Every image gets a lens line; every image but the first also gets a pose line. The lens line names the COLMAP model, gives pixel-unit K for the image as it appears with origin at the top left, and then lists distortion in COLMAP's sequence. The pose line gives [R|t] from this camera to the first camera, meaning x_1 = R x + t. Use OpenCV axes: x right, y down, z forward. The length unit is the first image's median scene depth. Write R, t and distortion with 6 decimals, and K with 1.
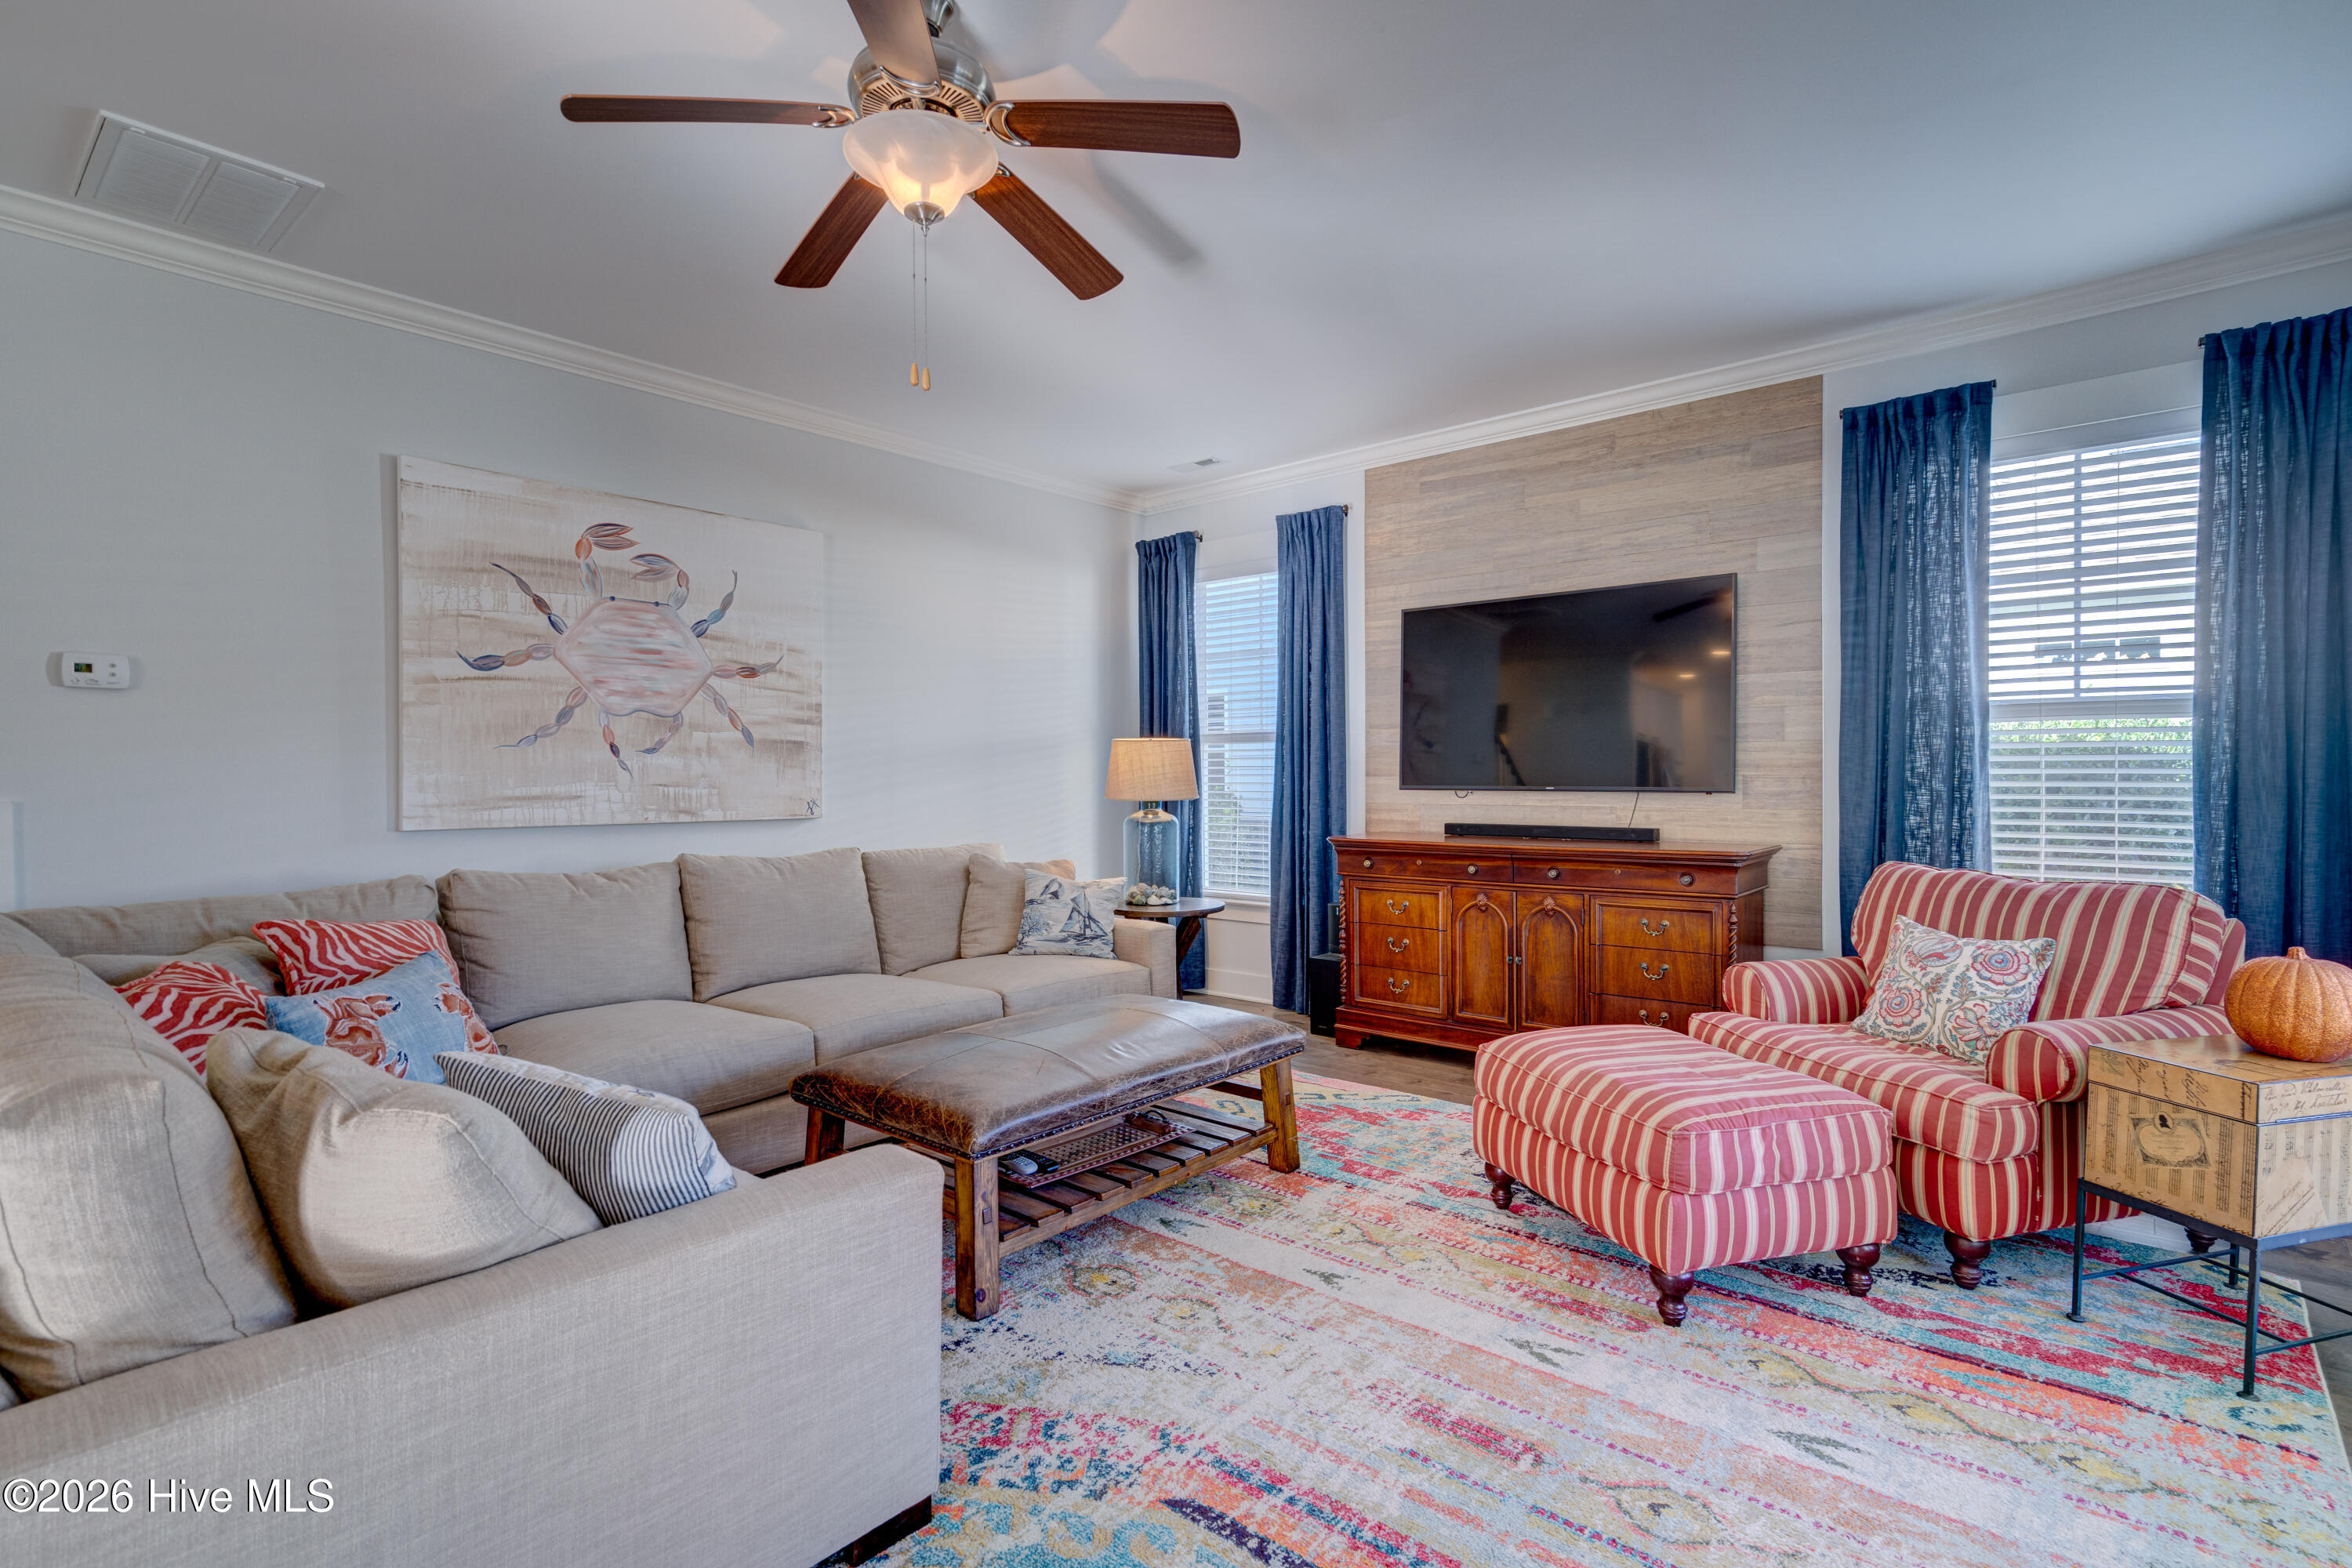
lens RADIAL K [[1122.2, 0, 1200.8], [0, 1122.2, 786.0], [0, 0, 1]] dist [0.000733, 0.000480]
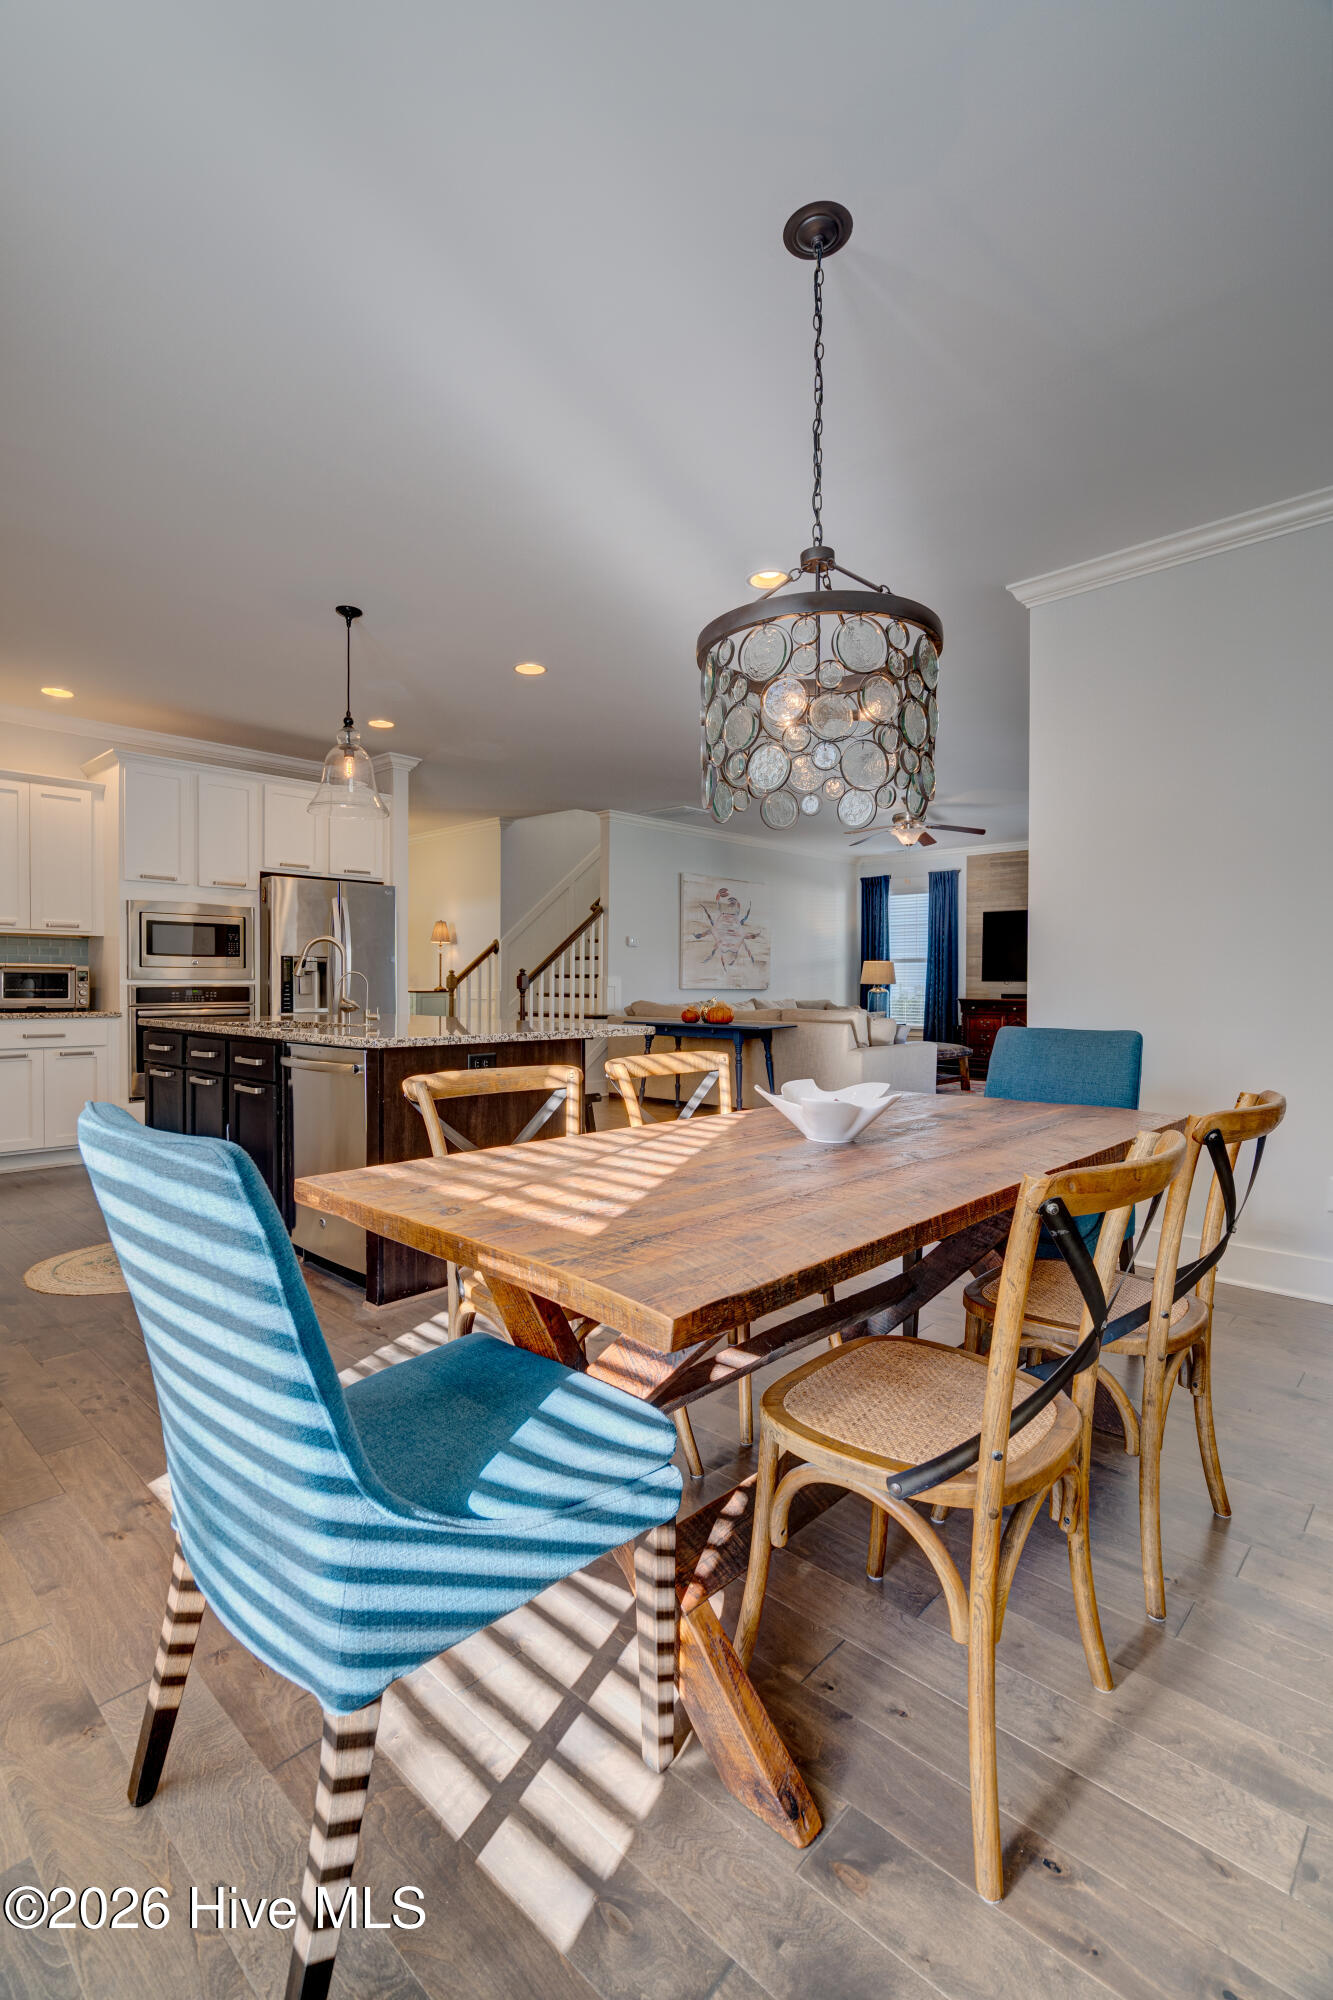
lens RADIAL K [[907.6, 0, 657.1], [0, 907.6, 993.1], [0, 0, 1]] dist [-0.001534, 0.001216]
pose [[0.997548, 0.010259, -0.069224, -0.517069], [-0.010295, 0.999947, -0.000158, 0.046677], [0.069219, 0.000870, 0.997601, -1.396266]]
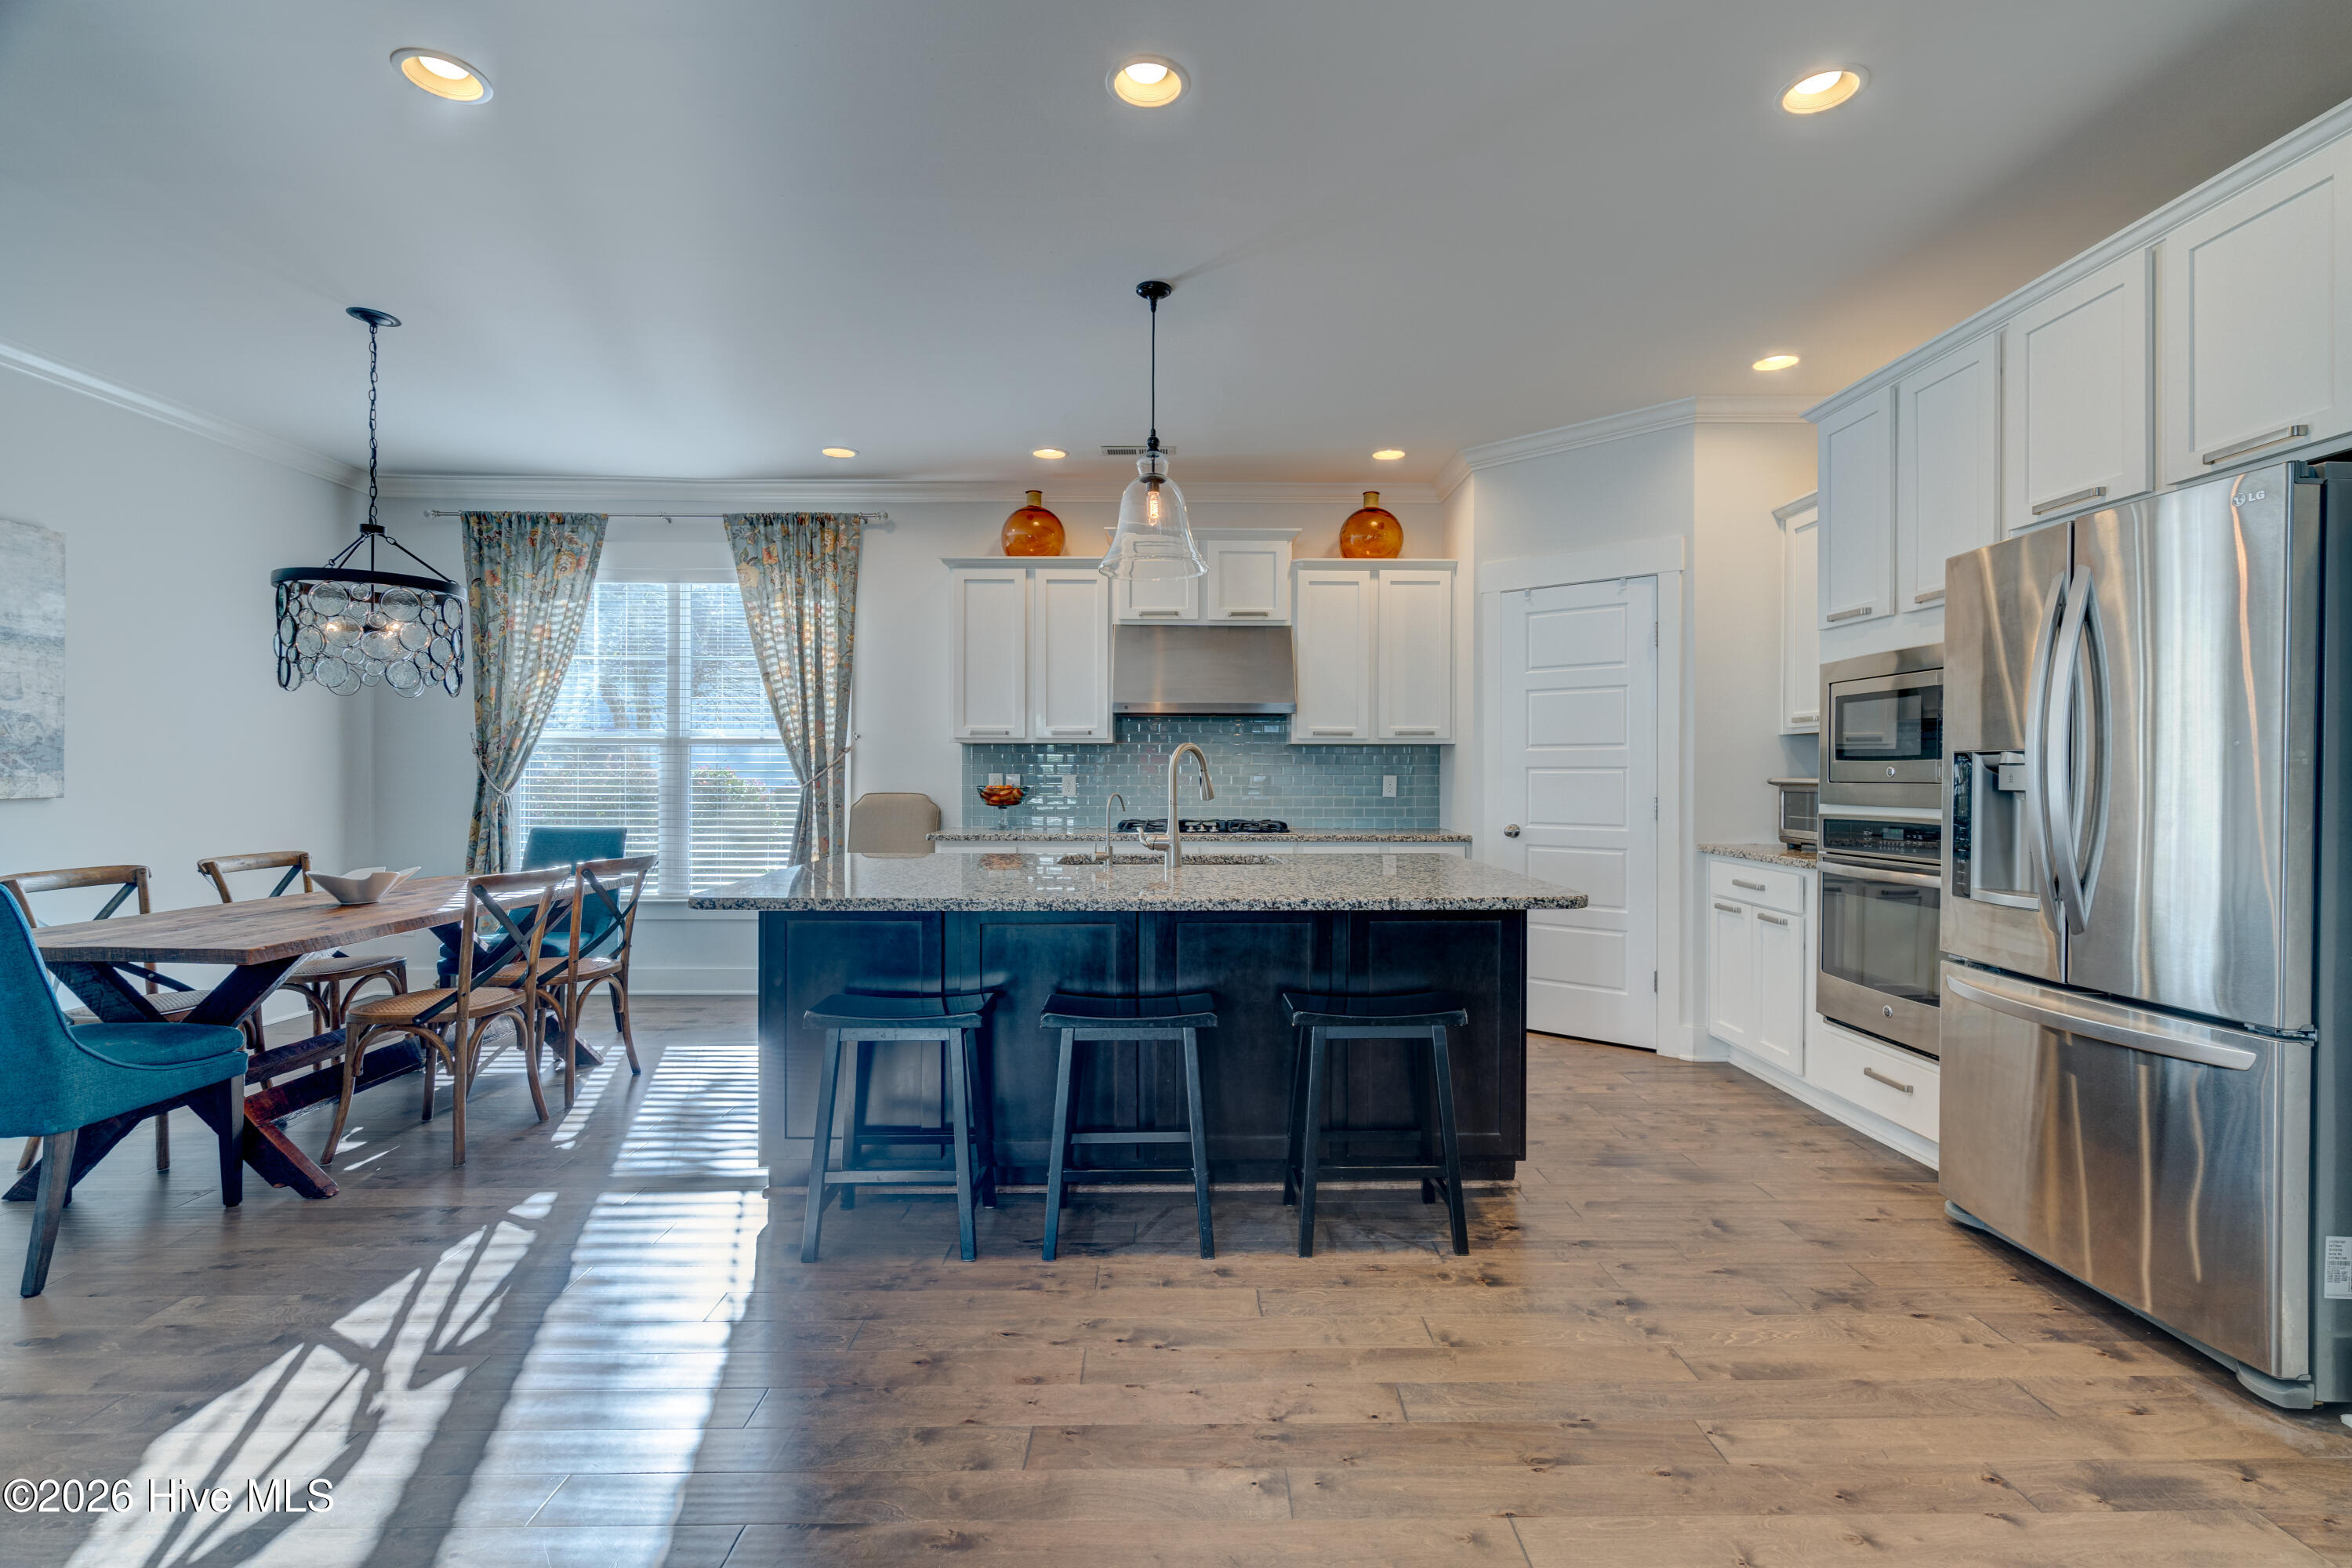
lens RADIAL K [[1067.3, 0, 1197.2], [0, 1067.3, 773.0], [0, 0, 1]] dist [-0.001534, 0.001216]
pose [[-0.752292, 0.004256, -0.658816, -0.405307], [-0.005077, 0.999912, 0.012256, 0.001062], [0.658810, 0.012565, -0.752204, 0.165577]]
